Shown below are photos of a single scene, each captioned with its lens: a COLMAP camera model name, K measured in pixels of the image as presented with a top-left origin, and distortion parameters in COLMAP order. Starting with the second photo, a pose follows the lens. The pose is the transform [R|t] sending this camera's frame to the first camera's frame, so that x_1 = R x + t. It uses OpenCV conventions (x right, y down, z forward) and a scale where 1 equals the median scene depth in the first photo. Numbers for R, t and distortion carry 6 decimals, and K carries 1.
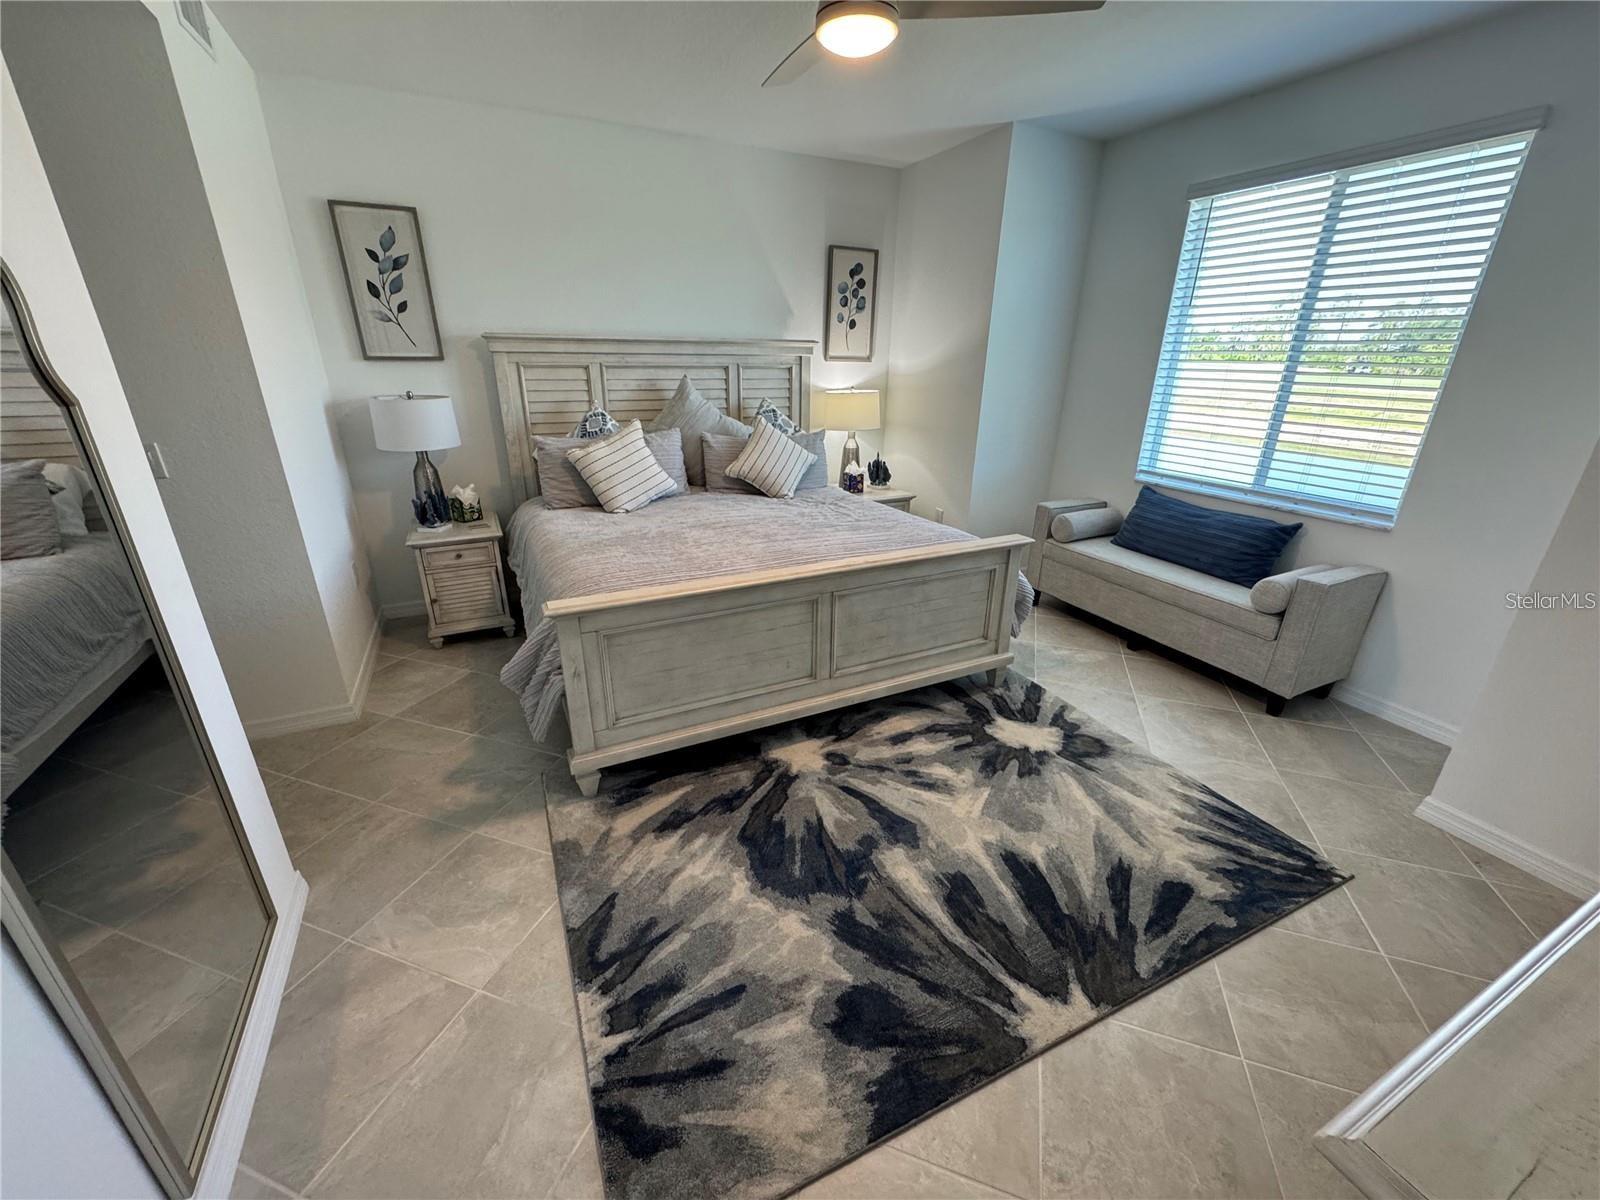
lens RADIAL K [[639.5, 0, 802.5], [0, 639.5, 604.7], [0, 0, 1]] dist [-0.003540, -0.000092]
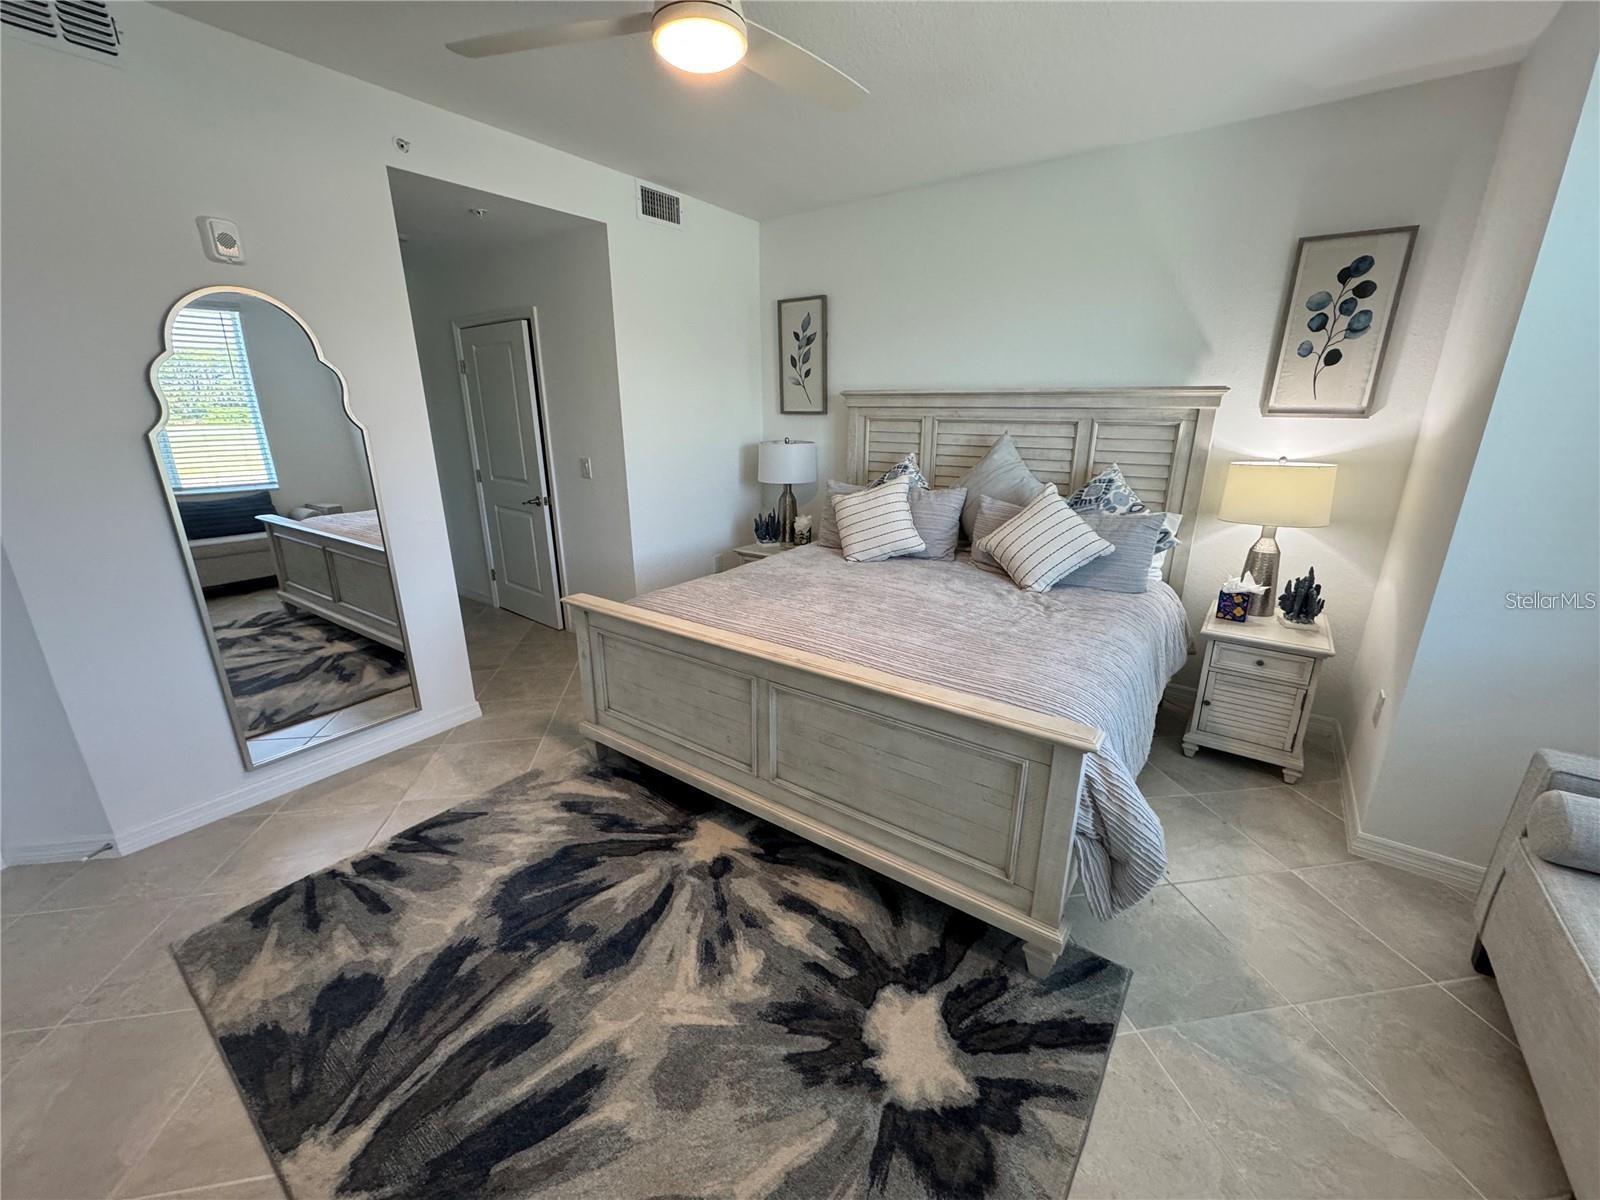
lens RADIAL K [[639.5, 0, 798.9], [0, 639.5, 603.2], [0, 0, 1]] dist [-0.003540, -0.000092]
pose [[0.462729, 0.249541, -0.850653, 0.692314], [-0.320025, 0.941879, 0.102219, -0.196672], [0.826720, 0.224931, 0.515694, 0.531929]]
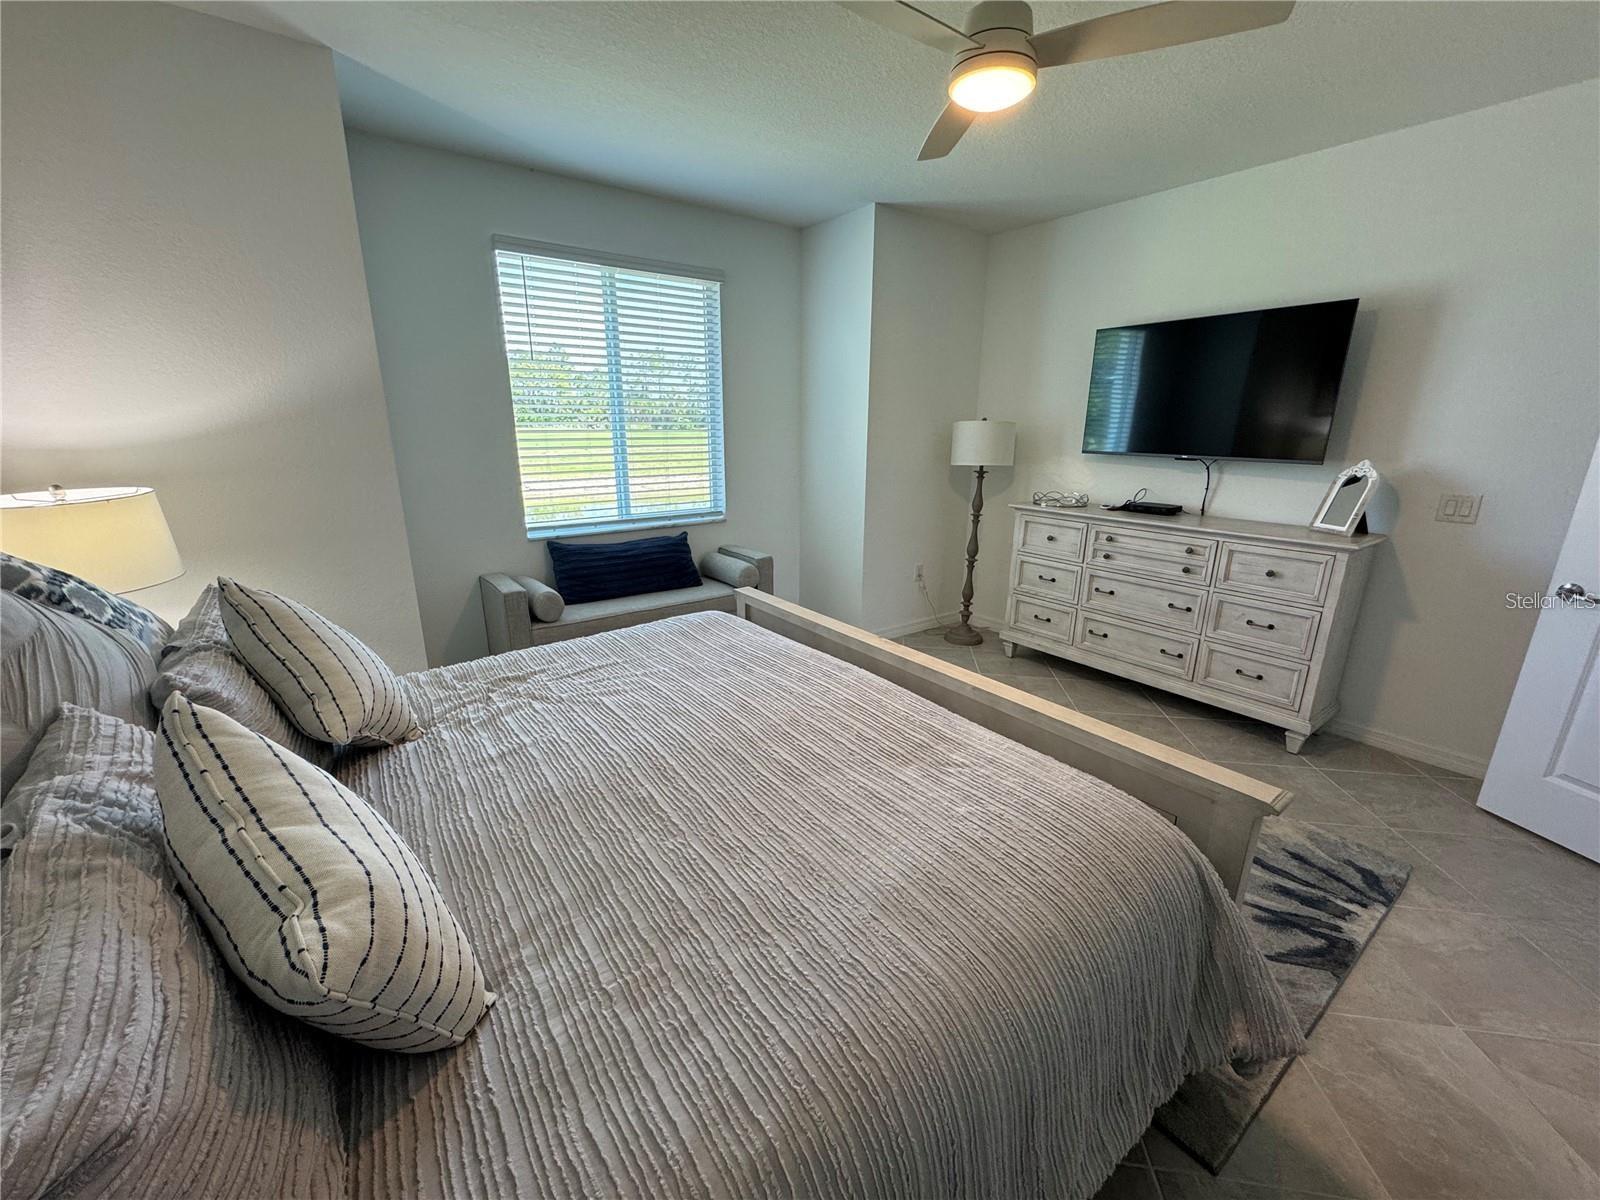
lens RADIAL K [[639.5, 0, 802.9], [0, 639.5, 597.6], [0, 0, 1]] dist [-0.003540, -0.000092]
pose [[-0.191328, -0.274356, 0.942402, -0.637208], [0.353797, 0.876319, 0.326946, -0.403105], [-0.915544, 0.395973, -0.070598, 1.043847]]
